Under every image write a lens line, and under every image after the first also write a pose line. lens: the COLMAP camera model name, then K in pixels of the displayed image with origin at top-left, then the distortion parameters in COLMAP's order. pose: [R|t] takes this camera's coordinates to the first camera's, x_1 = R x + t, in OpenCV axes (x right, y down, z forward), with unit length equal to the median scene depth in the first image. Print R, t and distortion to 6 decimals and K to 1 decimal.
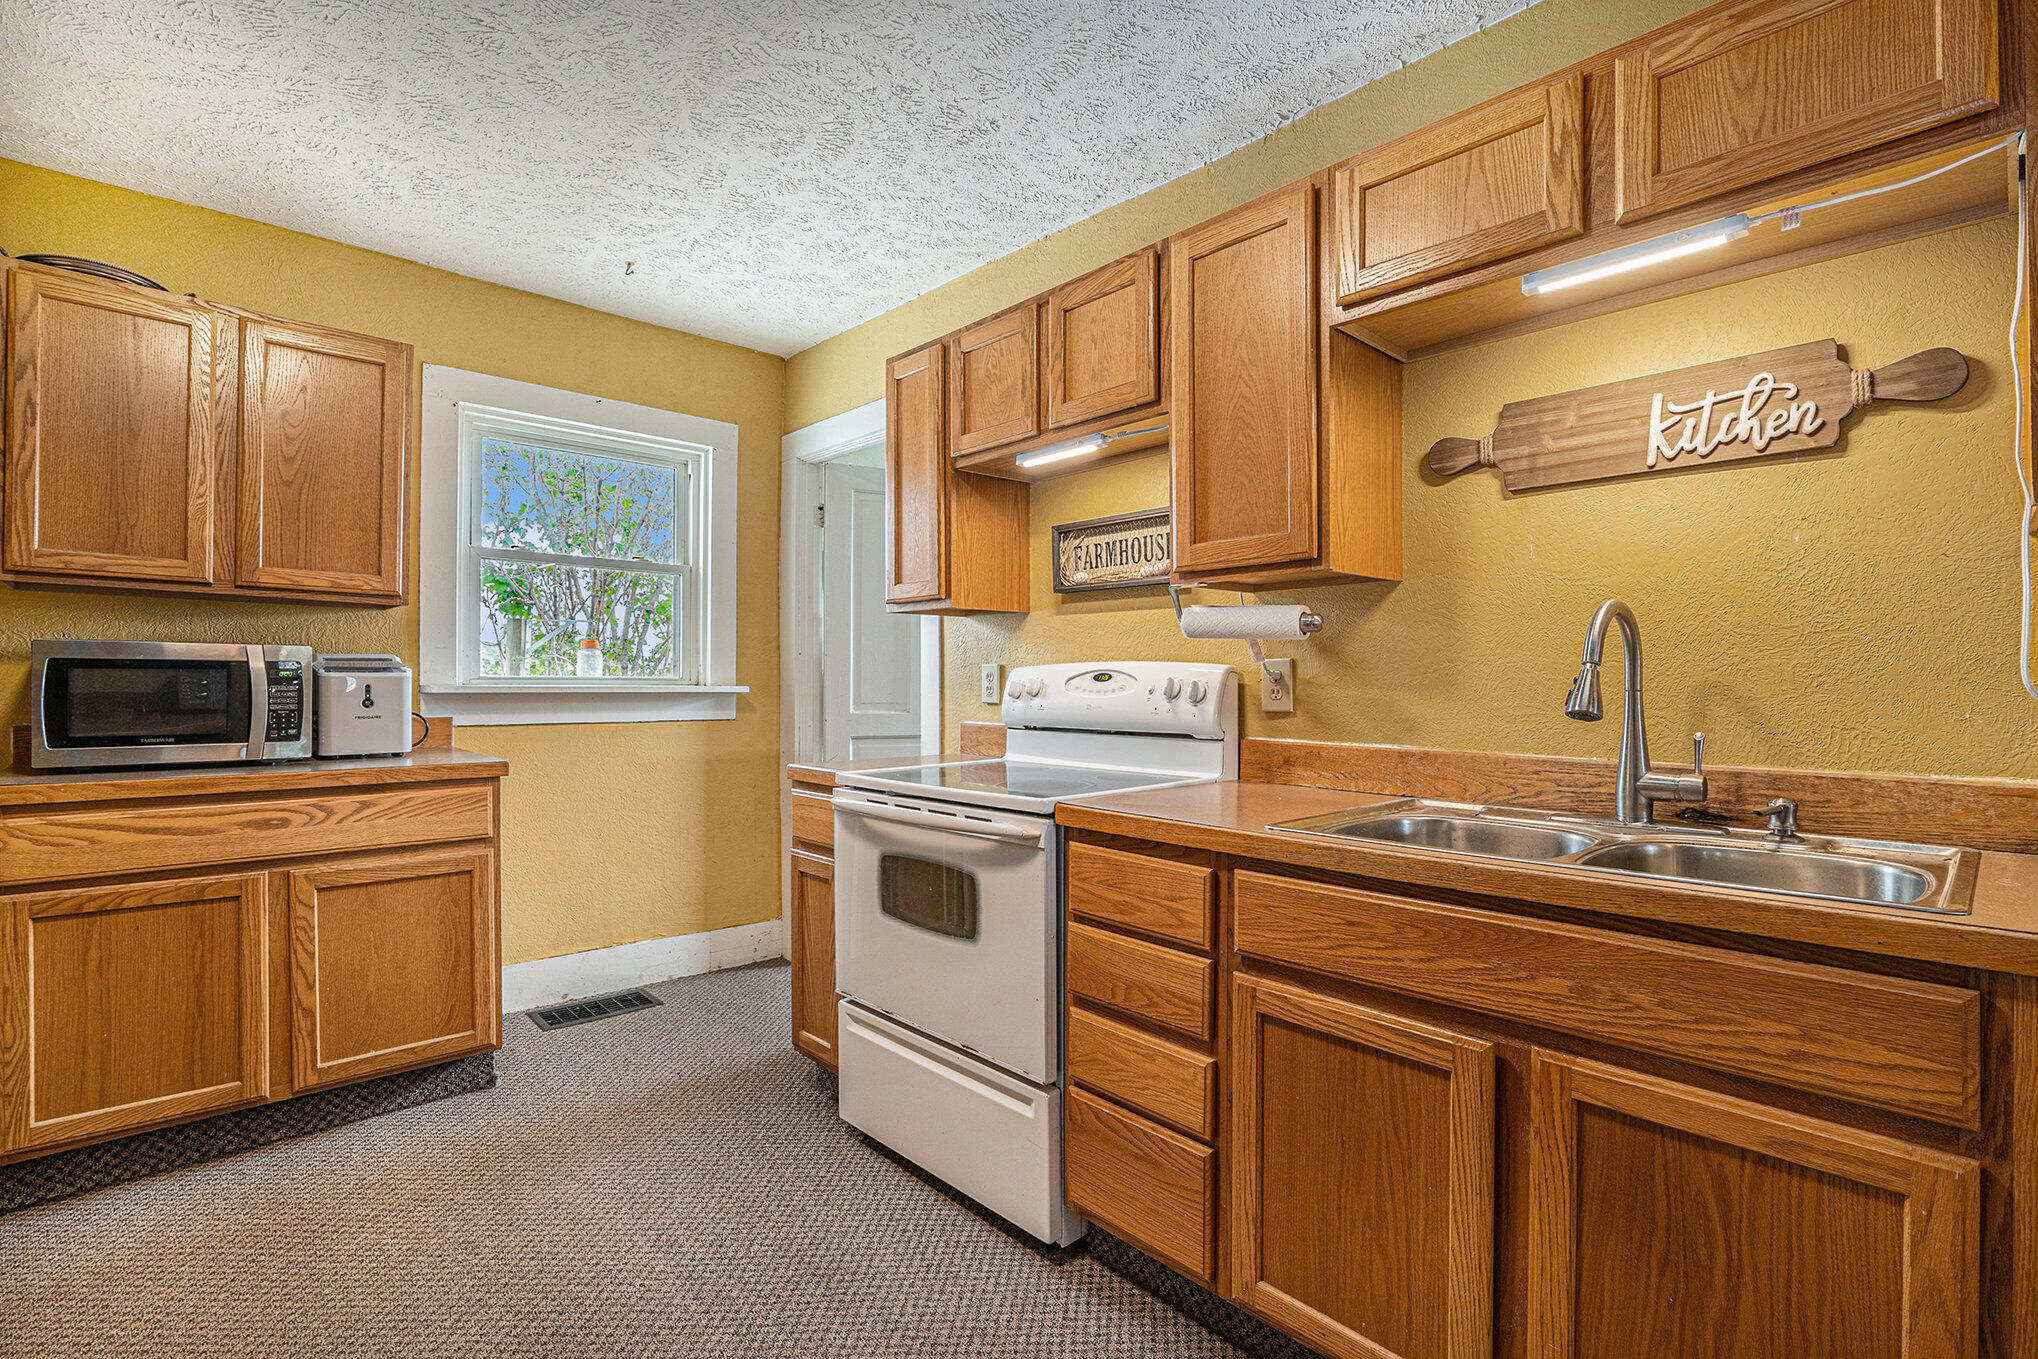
lens RADIAL K [[952.5, 0, 1013.8], [0, 952.5, 679.0], [0, 0, 1]] dist [-0.017111, 0.001604]
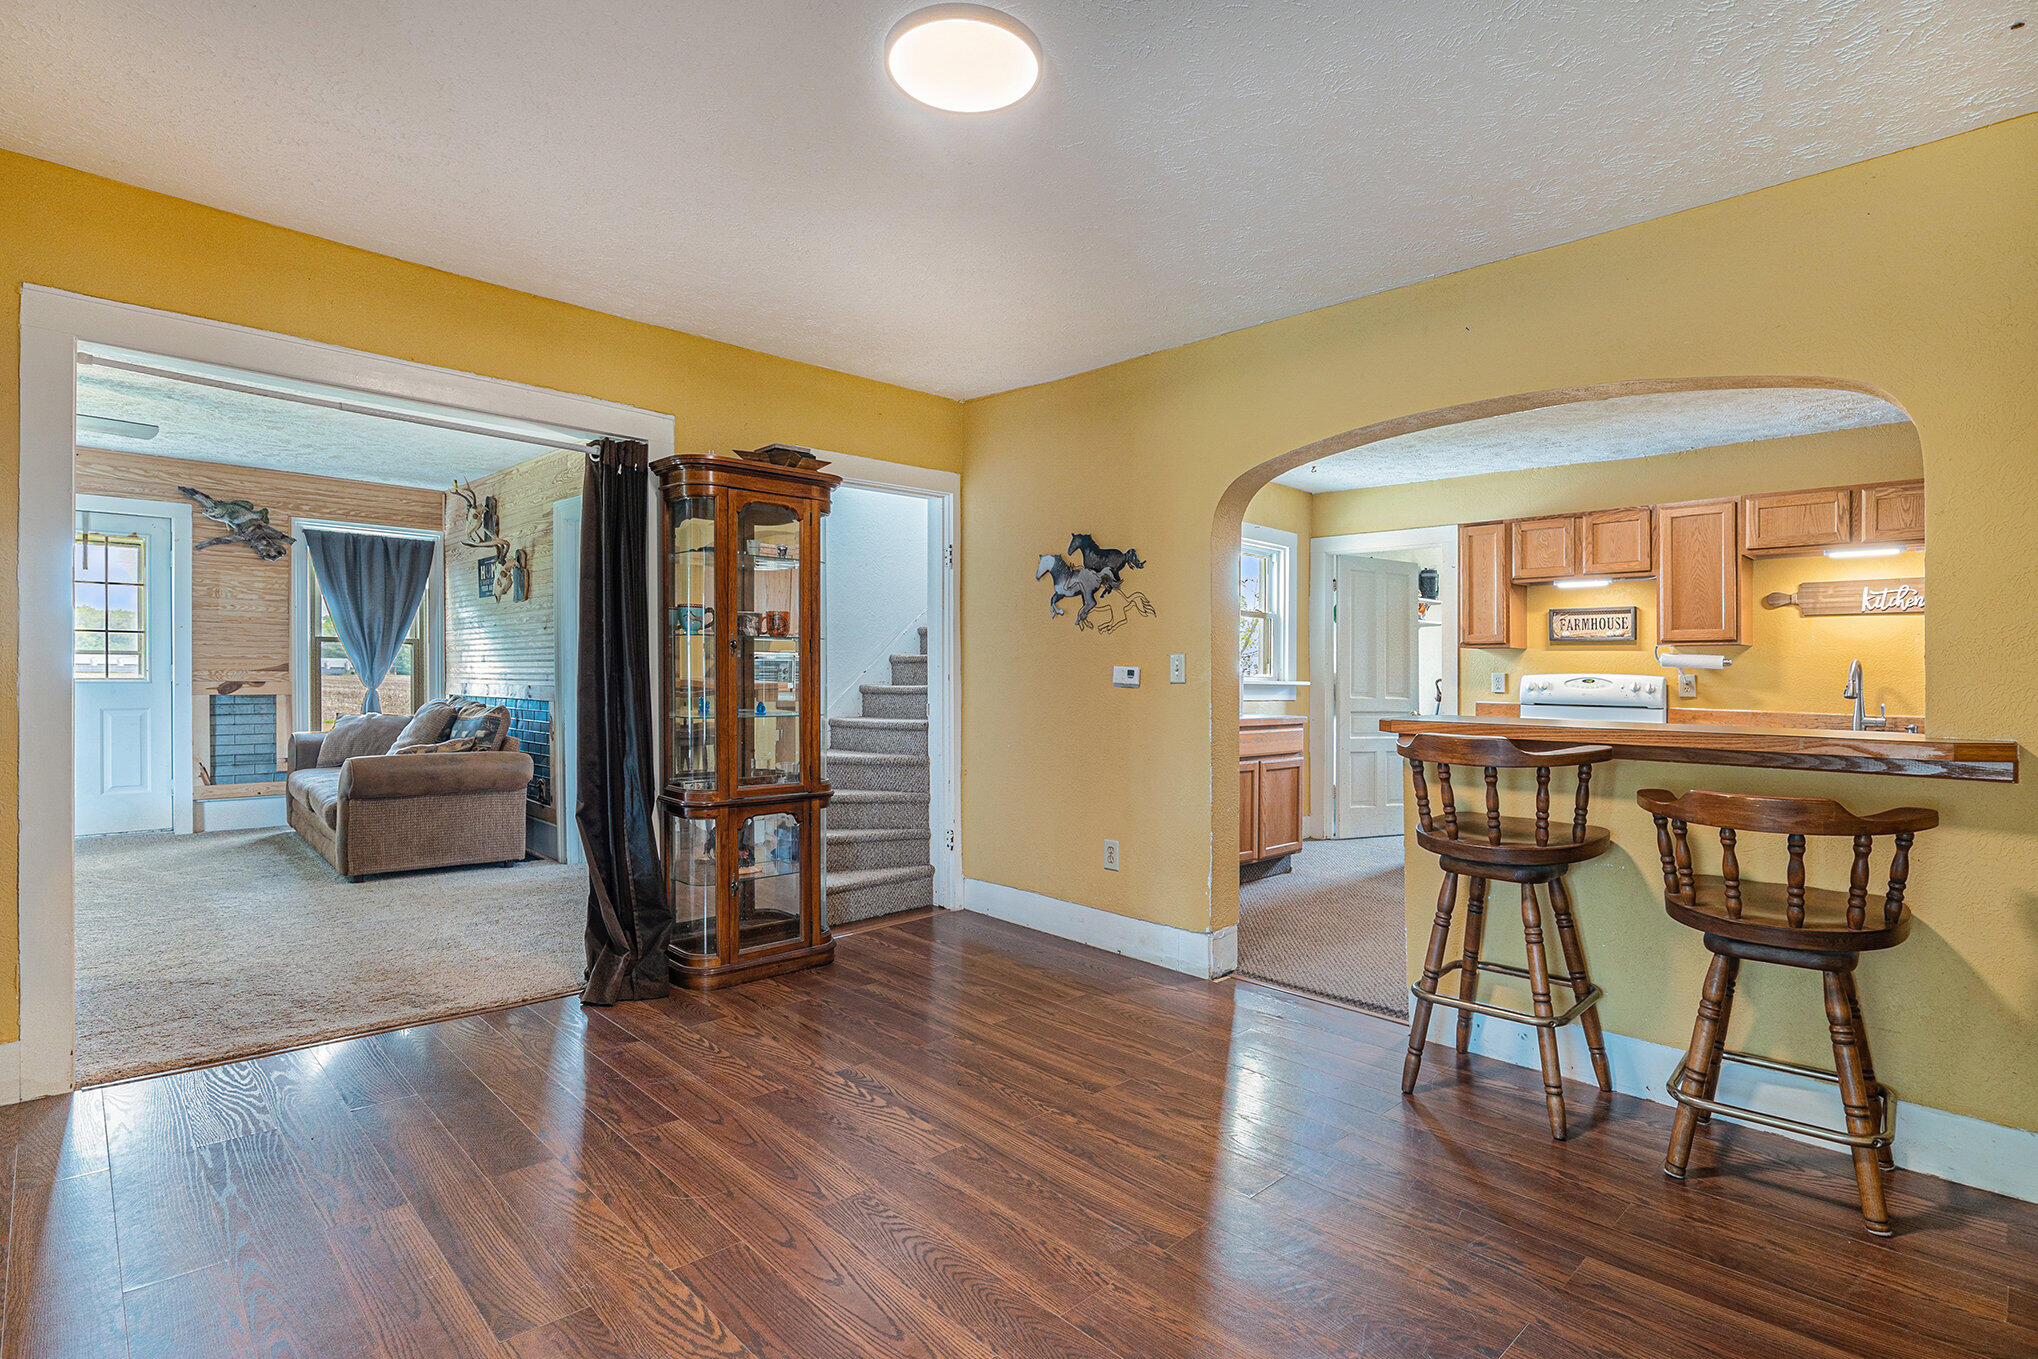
lens RADIAL K [[1000.6, 0, 1020.4], [0, 1000.6, 659.2], [0, 0, 1]] dist [-0.005574, -0.000447]
pose [[0.999618, 0.011733, 0.025017, -1.369531], [-0.011456, 0.999872, -0.011182, -0.012531], [-0.025145, 0.010891, 0.999624, -1.370776]]
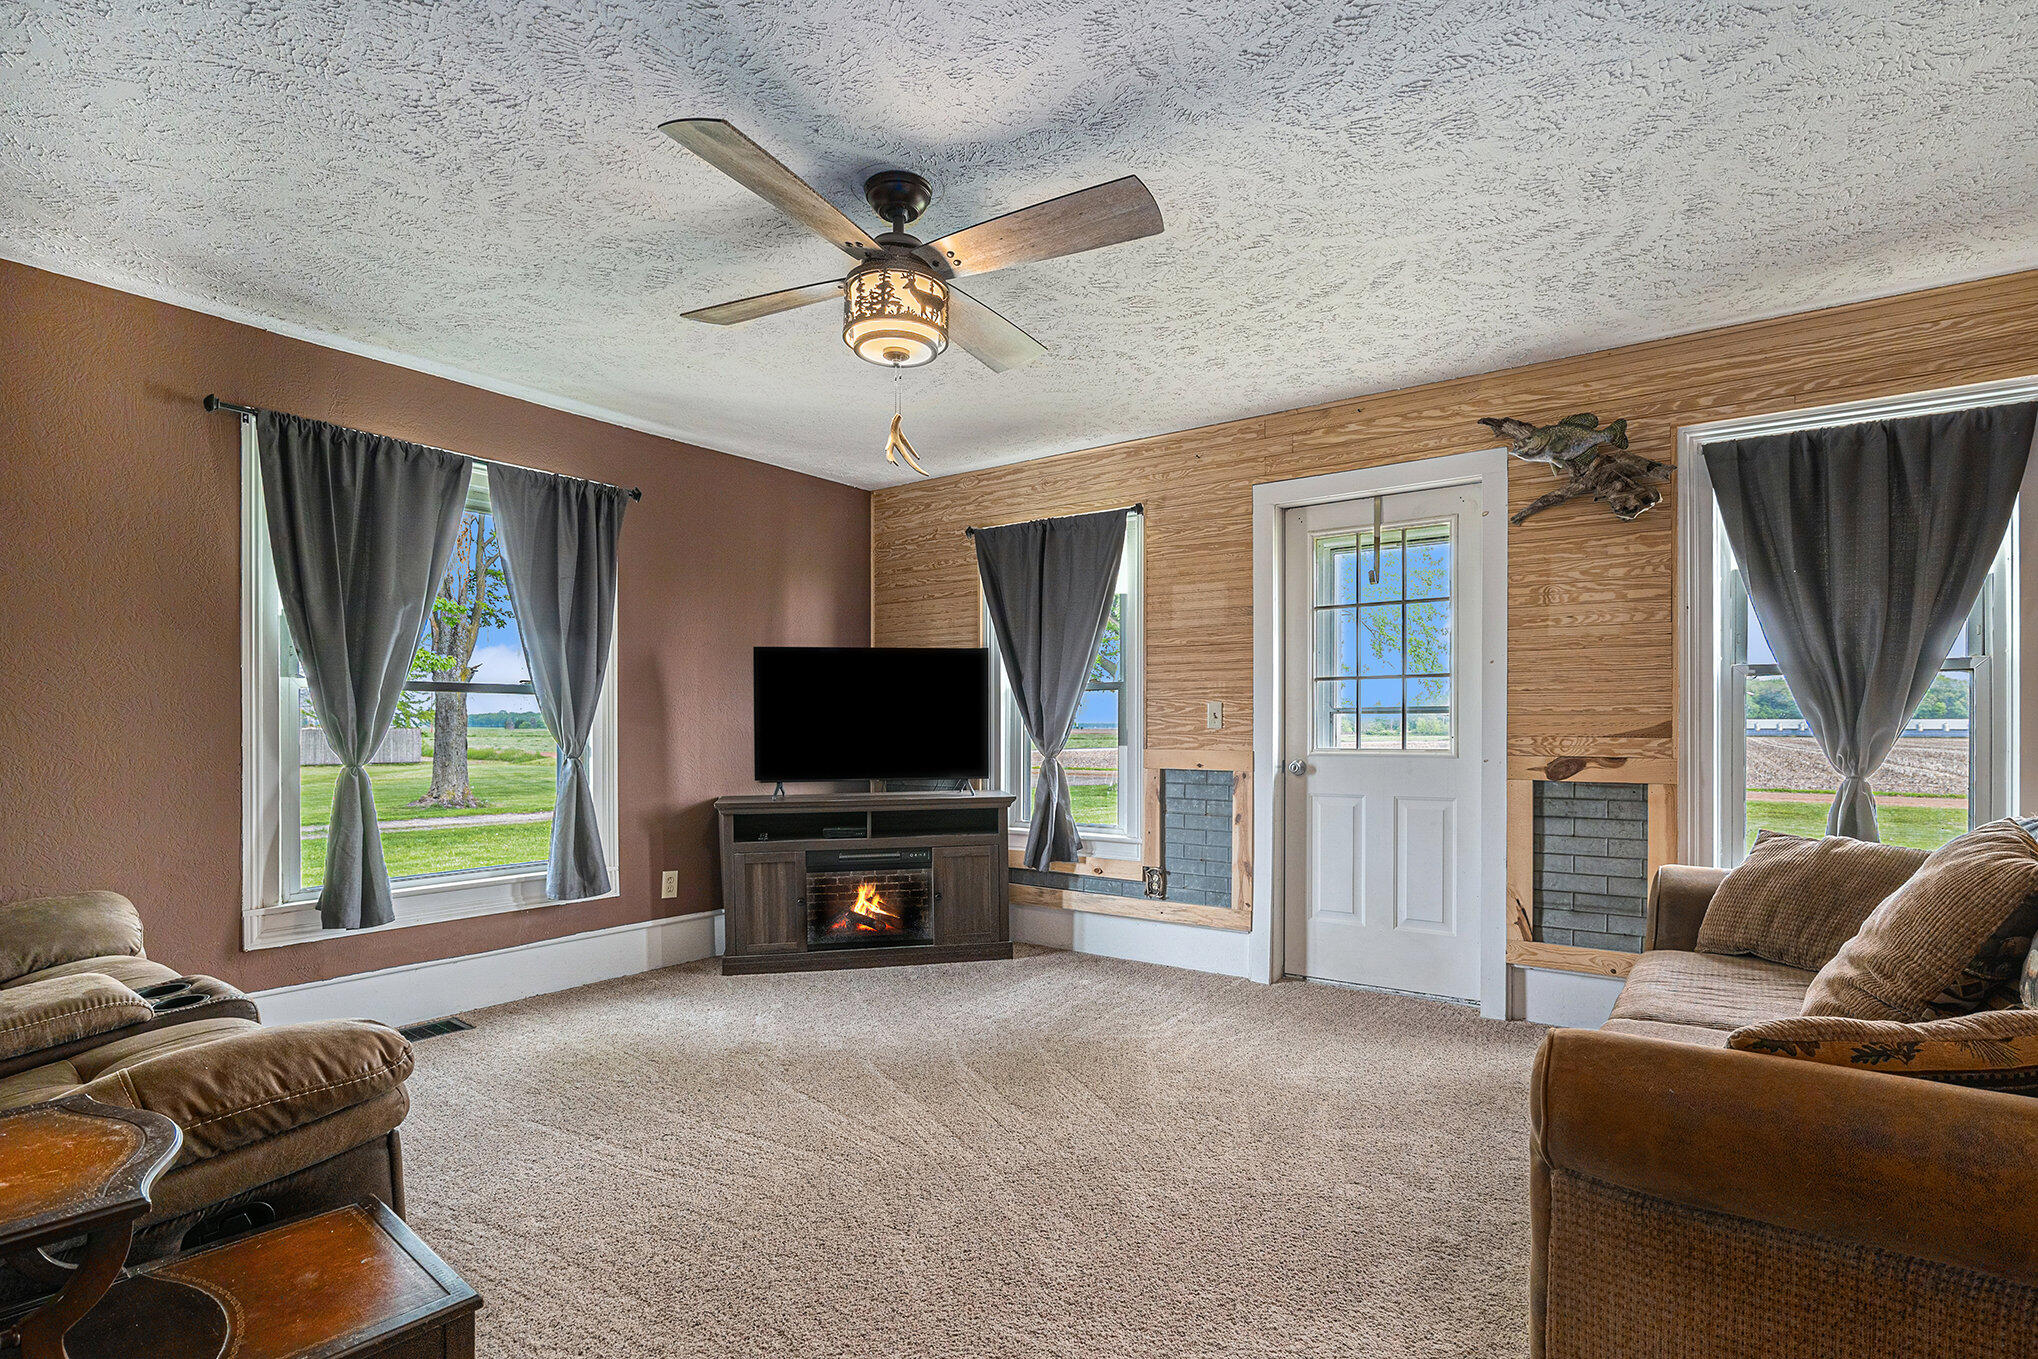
lens RADIAL K [[952.5, 0, 1029.6], [0, 952.5, 755.8], [0, 0, 1]] dist [-0.017111, 0.001604]
pose [[0.208621, 0.021913, -0.977751, -2.270691], [-0.002929, 0.999758, 0.021782, 0.013598], [0.977992, -0.001681, 0.208635, 0.375132]]
